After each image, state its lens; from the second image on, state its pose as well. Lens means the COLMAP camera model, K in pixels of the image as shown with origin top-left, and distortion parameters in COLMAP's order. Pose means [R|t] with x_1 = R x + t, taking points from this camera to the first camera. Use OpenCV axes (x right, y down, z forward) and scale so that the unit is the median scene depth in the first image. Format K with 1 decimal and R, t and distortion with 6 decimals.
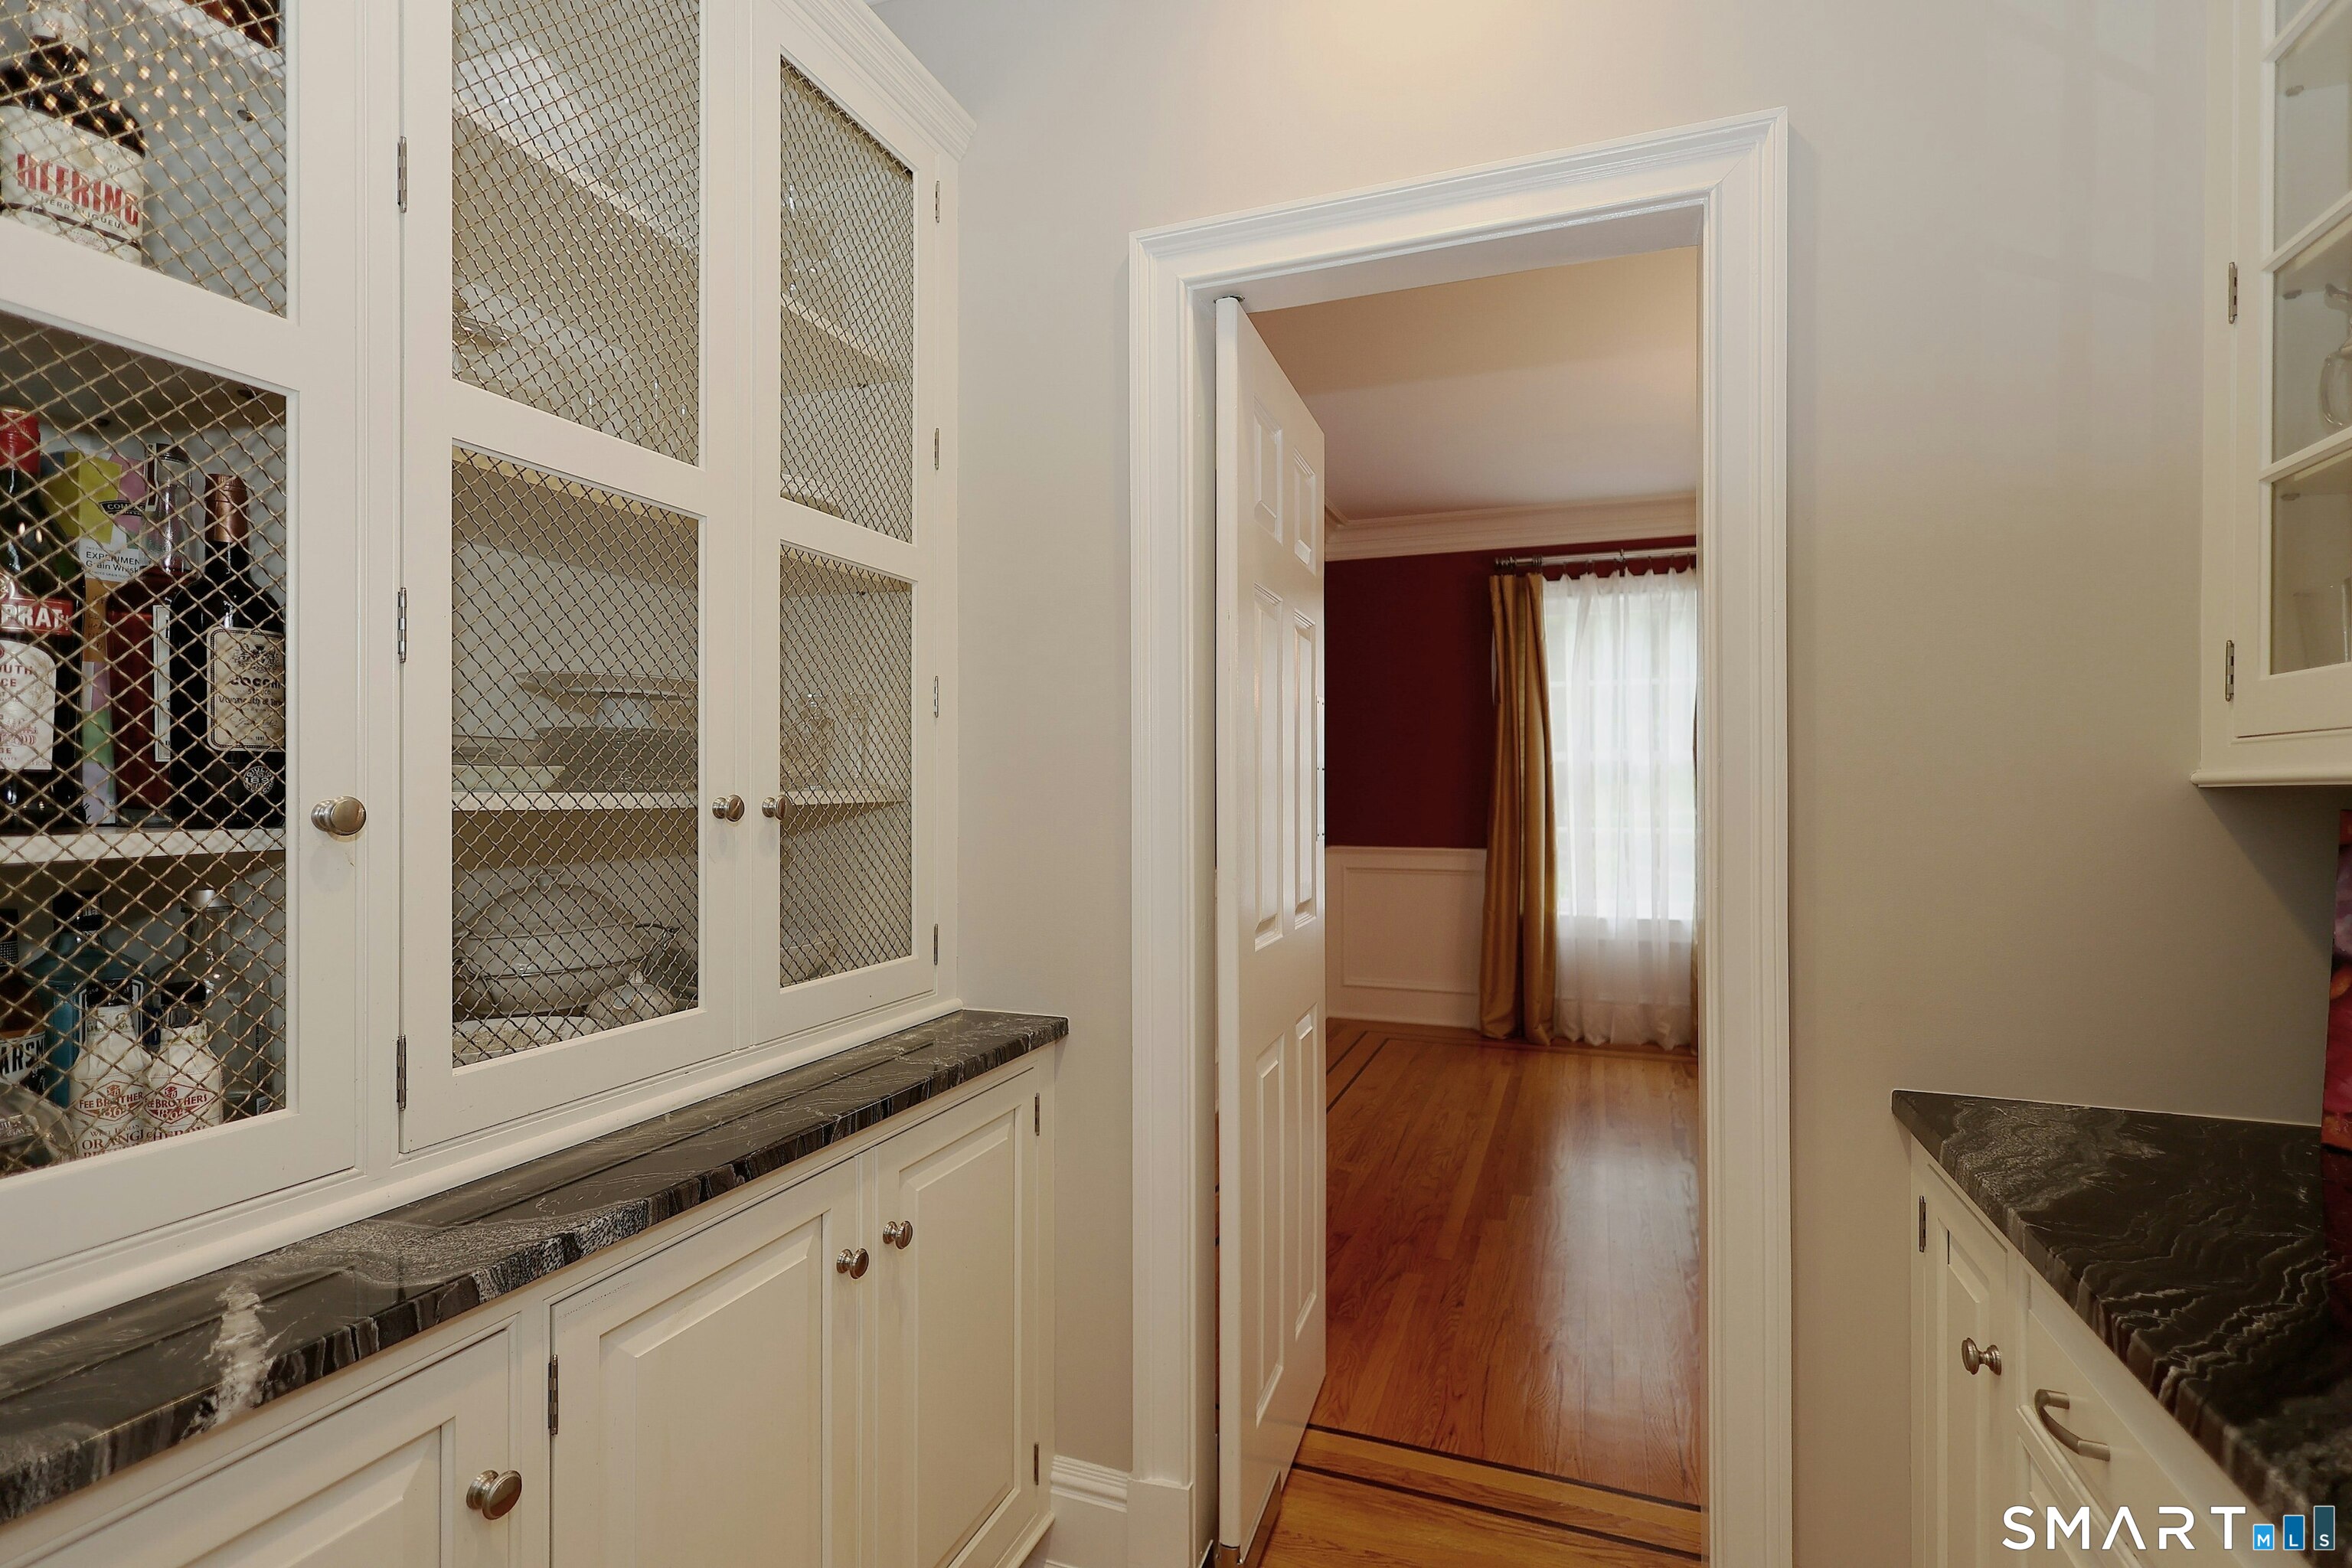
lens RADIAL K [[1088.5, 0, 1175.4], [0, 1088.5, 784.8], [0, 0, 1]] dist [0.000178, -0.000410]
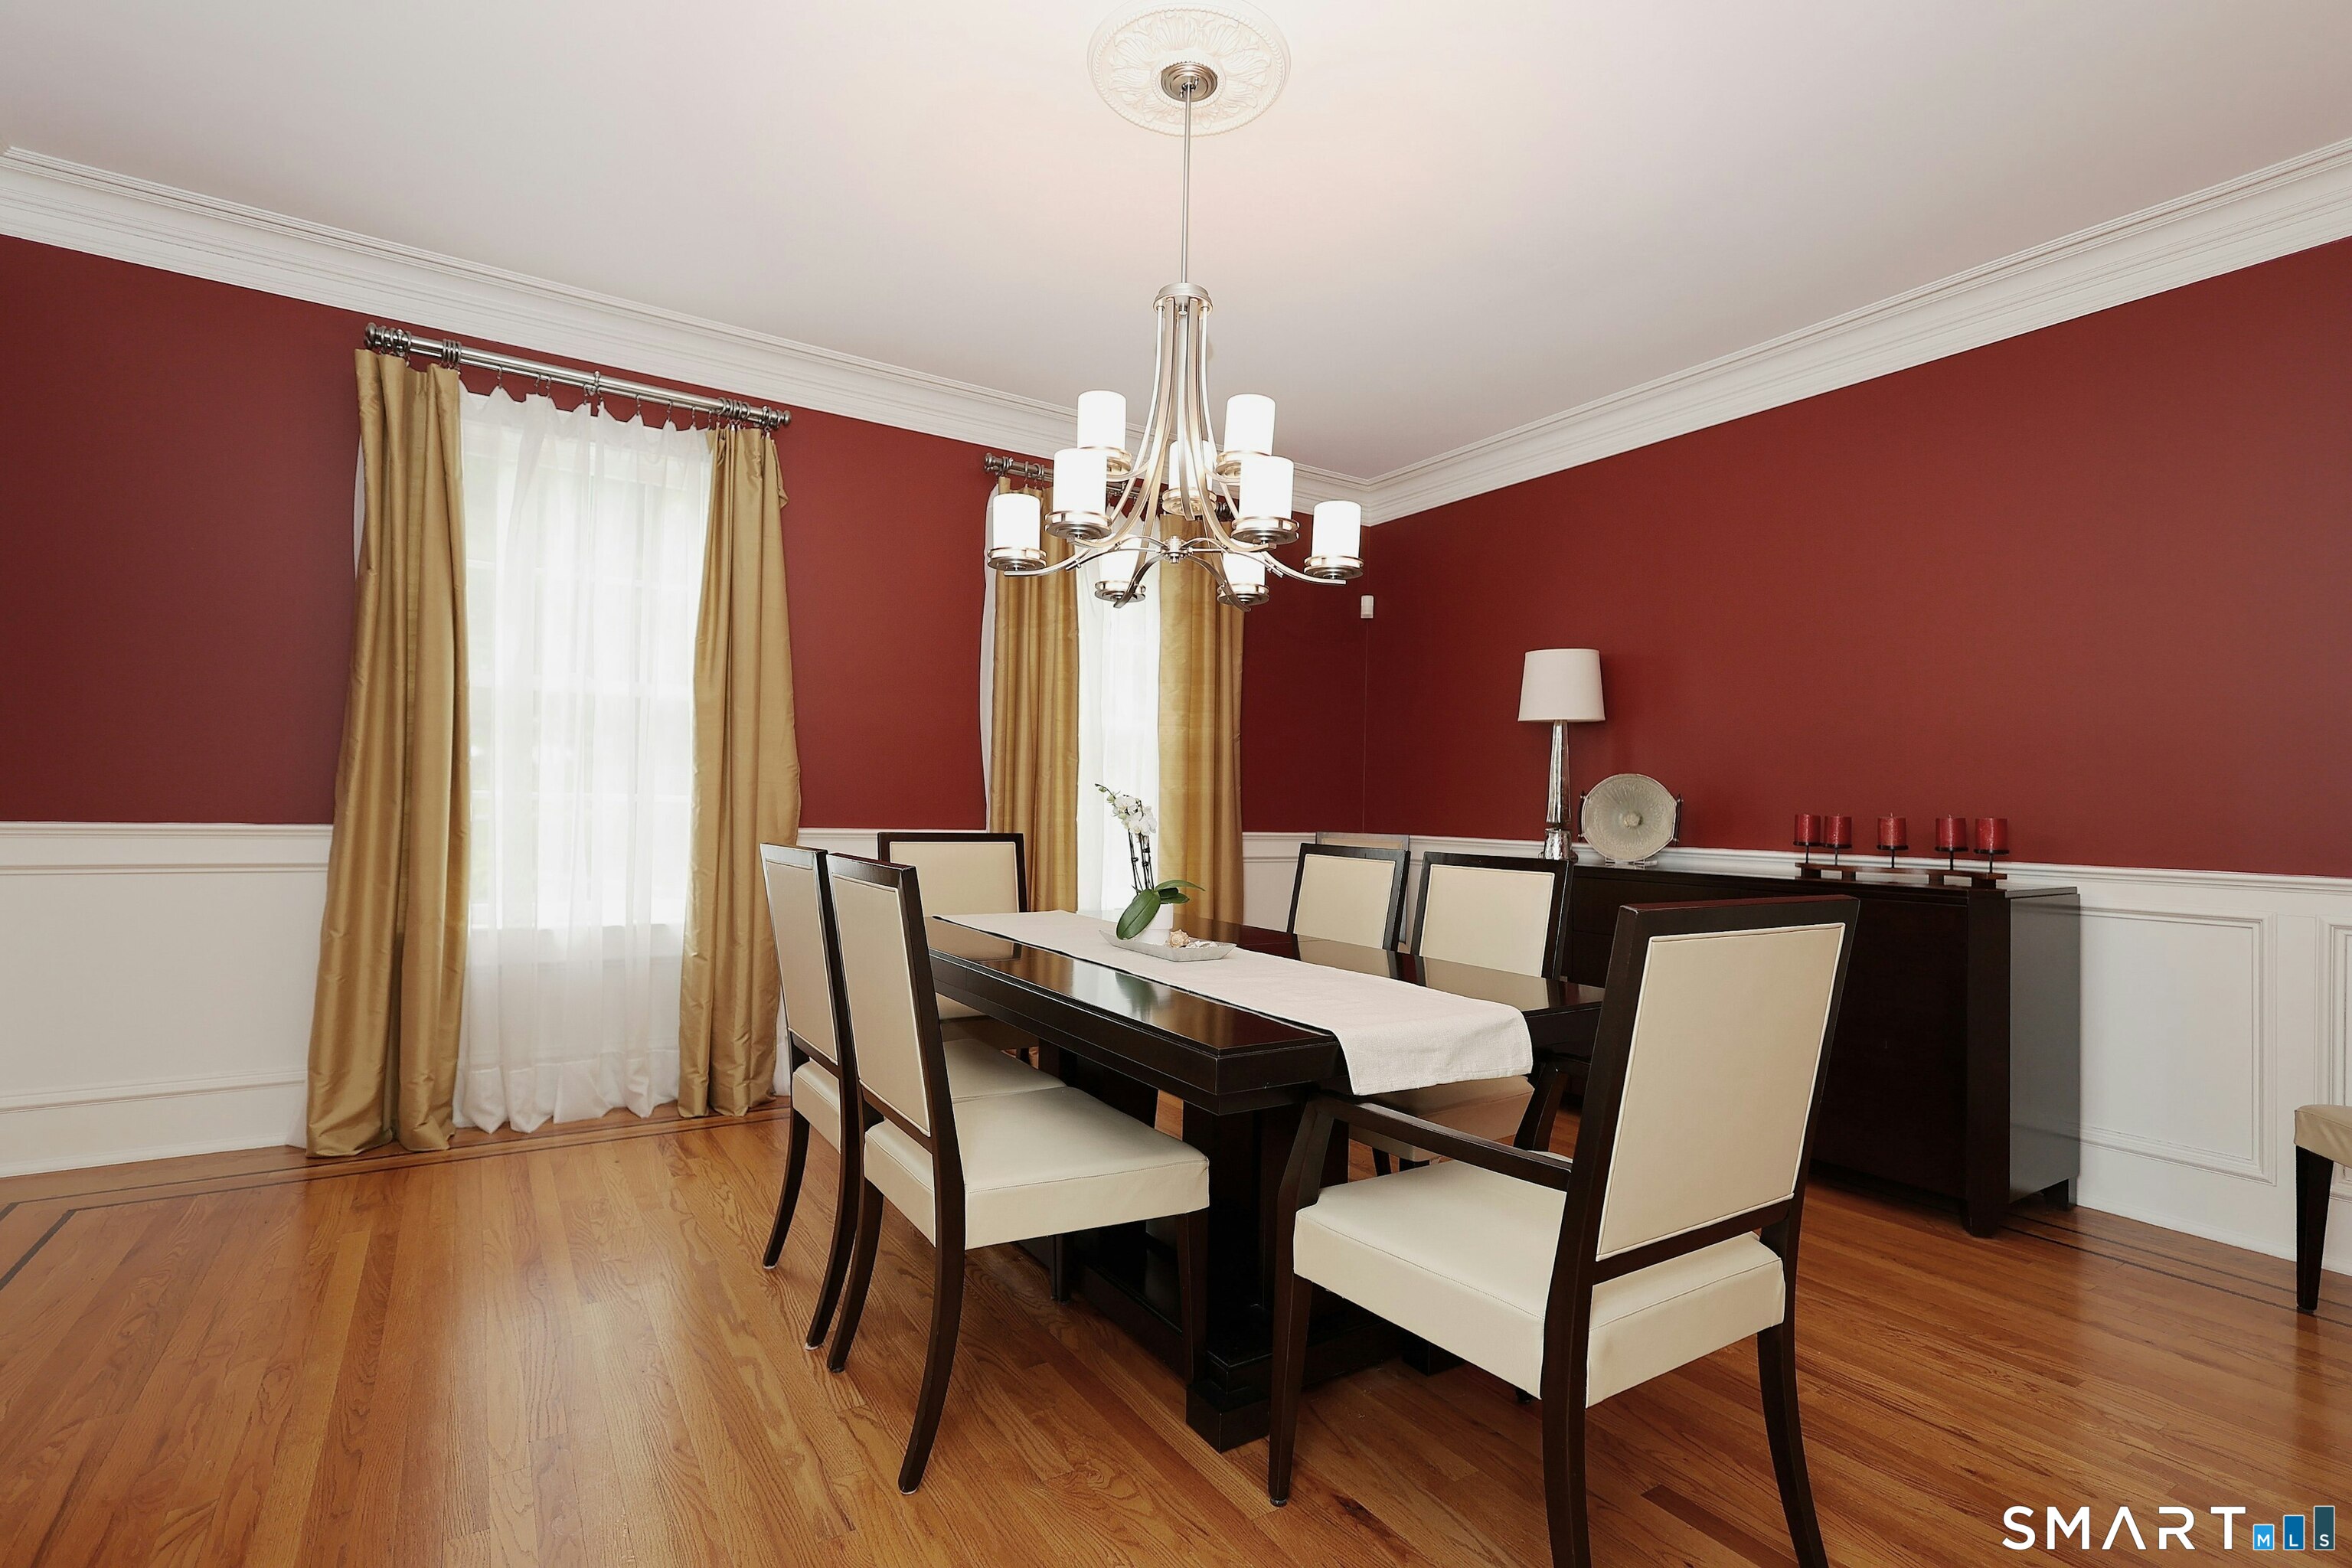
lens RADIAL K [[1088.5, 0, 1186.5], [0, 1088.5, 773.9], [0, 0, 1]] dist [0.000178, -0.000410]
pose [[0.583762, 0.029199, 0.811399, 0.087168], [-0.015649, 0.999572, -0.024712, 0.039729], [-0.811774, 0.001728, 0.583970, 0.315982]]
